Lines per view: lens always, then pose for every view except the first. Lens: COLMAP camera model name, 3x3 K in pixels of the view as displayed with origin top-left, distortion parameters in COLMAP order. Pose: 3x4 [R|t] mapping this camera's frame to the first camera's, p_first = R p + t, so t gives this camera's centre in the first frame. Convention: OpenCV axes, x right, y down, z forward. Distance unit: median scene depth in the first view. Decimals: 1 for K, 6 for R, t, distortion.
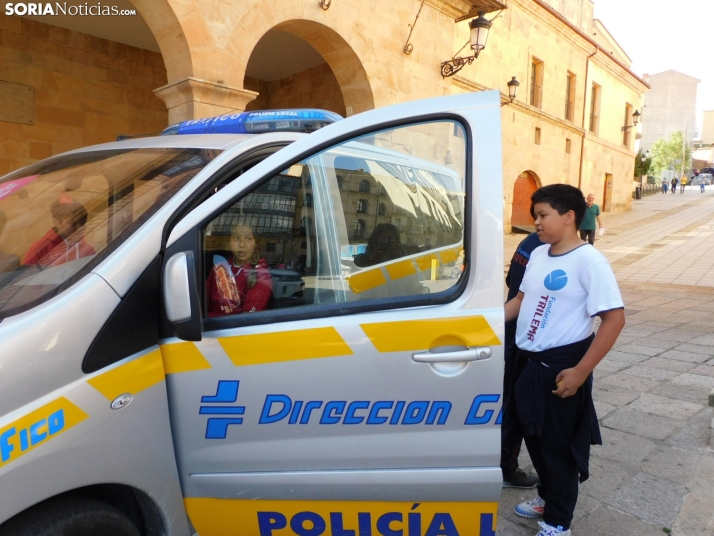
lens RADIAL K [[500.1, 0, 357.0], [0, 500.1, 268.0], [0, 0, 1]] dist [0.000851, -0.000523]
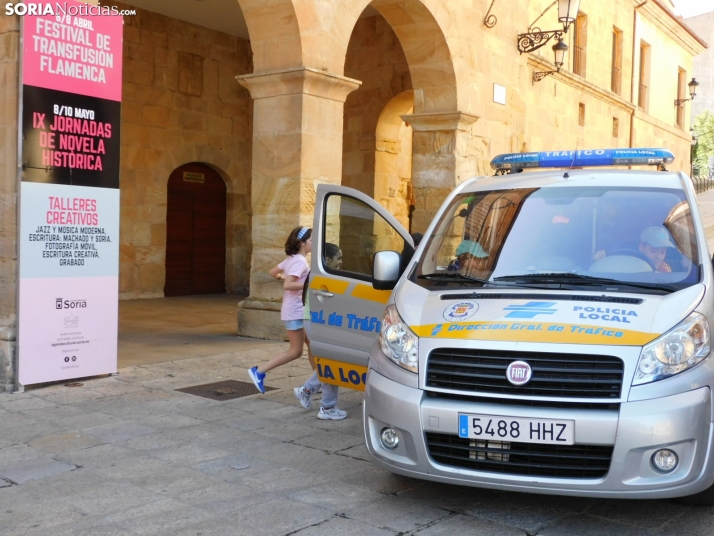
lens RADIAL K [[816.1, 0, 357.0], [0, 816.1, 268.0], [0, 0, 1]] dist [-0.011487, 0.023420]
pose [[0.988587, -0.015524, 0.149847, -0.308184], [0.022851, 0.998619, -0.047302, 0.019833], [-0.148905, 0.050186, 0.987577, -0.249130]]
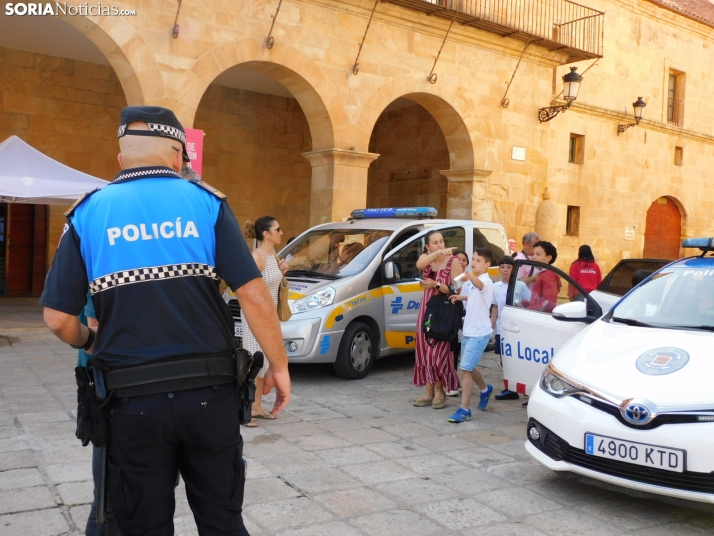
lens RADIAL K [[710.9, 0, 357.0], [0, 710.9, 268.0], [0, 0, 1]] dist [0.005114, 0.003462]
pose [[0.985888, 0.016491, -0.166592, 0.044516], [-0.027766, 0.997461, -0.065578, 0.052365], [0.165087, 0.069279, 0.983843, -0.609781]]
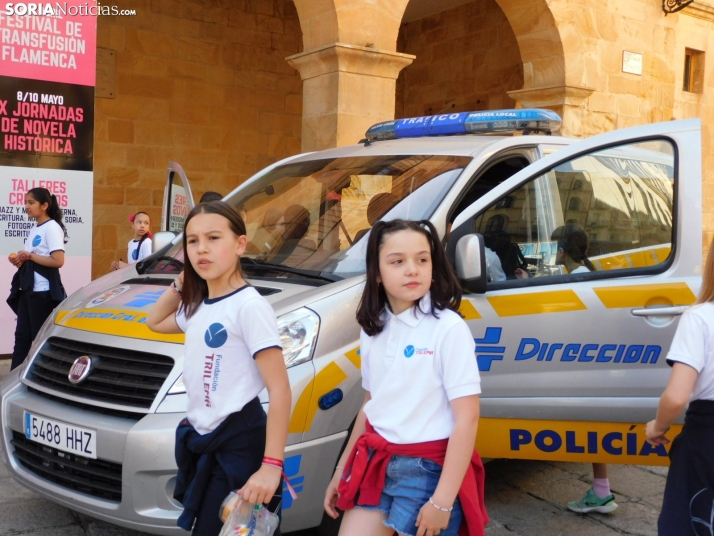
lens RADIAL K [[816.1, 0, 357.0], [0, 816.1, 268.0], [0, 0, 1]] dist [-0.011487, 0.023420]
pose [[0.981265, 0.011619, -0.192311, -0.027957], [-0.018959, 0.999159, -0.036371, 0.021333], [0.191726, 0.039336, 0.980660, -0.188114]]
